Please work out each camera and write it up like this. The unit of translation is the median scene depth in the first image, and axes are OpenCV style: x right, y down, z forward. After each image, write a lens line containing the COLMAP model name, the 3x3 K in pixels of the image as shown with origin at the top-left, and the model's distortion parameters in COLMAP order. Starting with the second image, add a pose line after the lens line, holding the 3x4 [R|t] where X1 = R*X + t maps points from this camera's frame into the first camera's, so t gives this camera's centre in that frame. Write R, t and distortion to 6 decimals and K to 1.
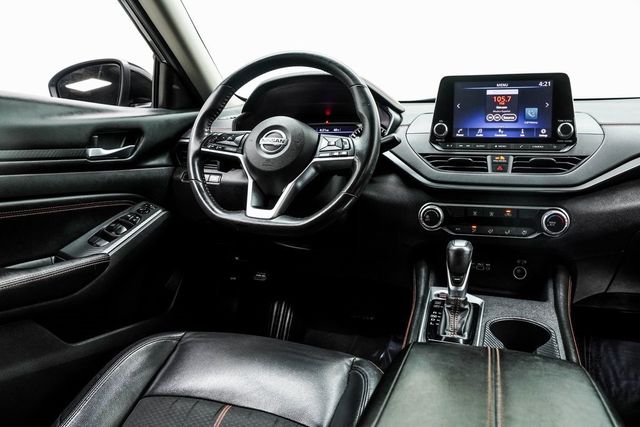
lens RADIAL K [[488.0, 0, 321.1], [0, 488.0, 213.8], [0, 0, 1]] dist [-0.096175, 0.021388]
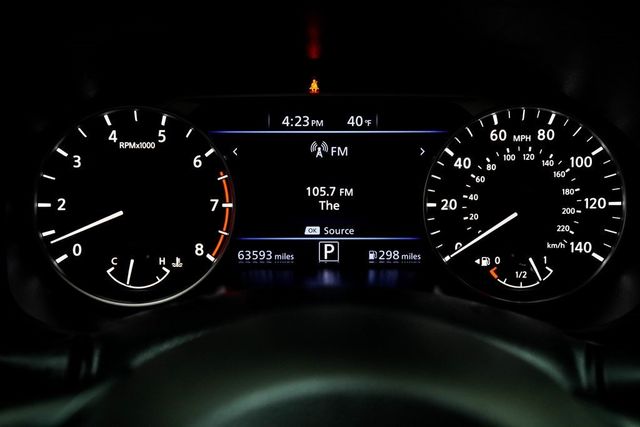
lens RADIAL K [[840.0, 0, 316.1], [0, 840.0, 234.7], [0, 0, 1]] dist [0.126842, 0.000000]
pose [[0.944860, -0.098995, 0.312154, -0.152281], [0.040924, 0.981436, 0.187375, -0.256426], [-0.324908, -0.164268, 0.931370, 0.828624]]
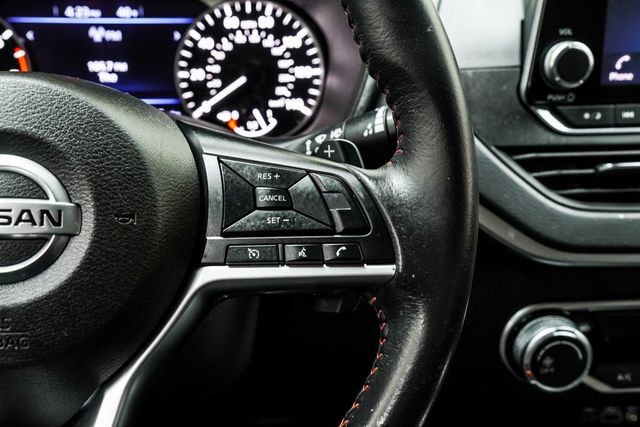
lens RADIAL K [[840.0, 0, 320.3], [0, 840.0, 210.1], [0, 0, 1]] dist [0.126842, 0.000000]
pose [[0.905252, -0.144844, 0.399423, -0.116431], [0.052143, 0.970864, 0.233890, -0.224118], [-0.421663, -0.190903, 0.886429, 0.602998]]
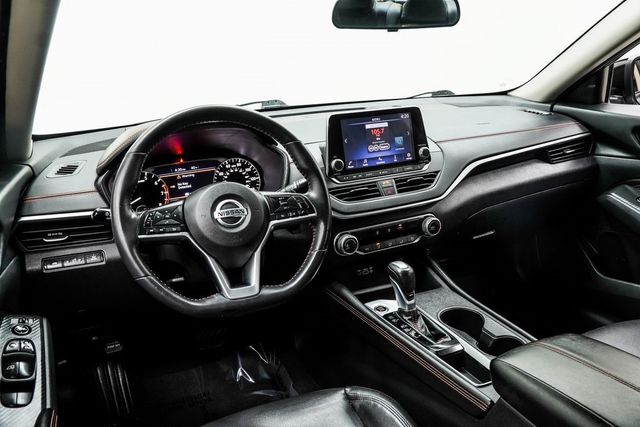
lens RADIAL K [[543.0, 0, 319.1], [0, 543.0, 215.6], [0, 0, 1]] dist [-0.077969, 0.069311]
pose [[0.716929, -0.226956, 0.659169, -0.643077], [0.161199, 0.973868, 0.159986, -0.274707], [-0.678253, -0.008441, 0.734780, 0.124679]]
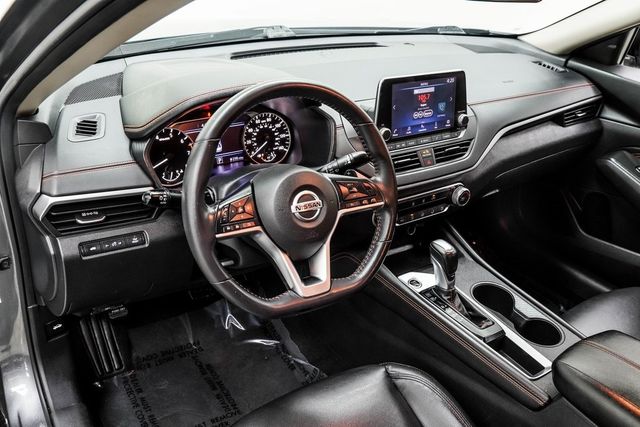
lens RADIAL K [[572.2, 0, 319.4], [0, 572.2, 215.2], [0, 0, 1]] dist [-0.045102, 0.047795]
pose [[0.601643, -0.338361, 0.723559, -0.796297], [0.056923, 0.921706, 0.383689, -0.504464], [-0.796734, -0.189657, 0.573798, 0.395731]]
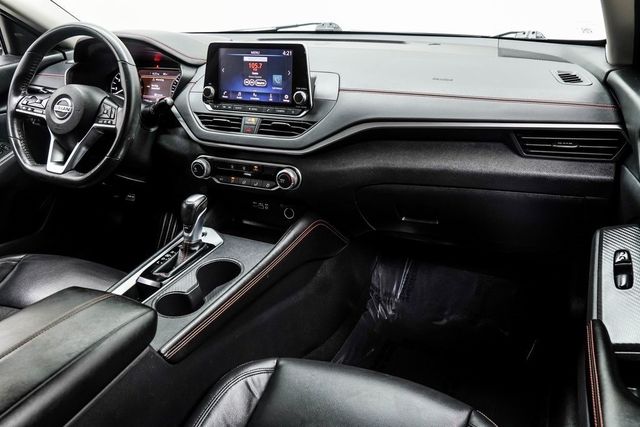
lens RADIAL K [[543.0, 0, 320.4], [0, 543.0, 212.1], [0, 0, 1]] dist [-0.077969, 0.069311]
pose [[0.996173, 0.017418, -0.085647, 0.644931], [0.003714, 0.970619, 0.240593, -0.210717], [0.087322, -0.239990, 0.966840, -0.287249]]
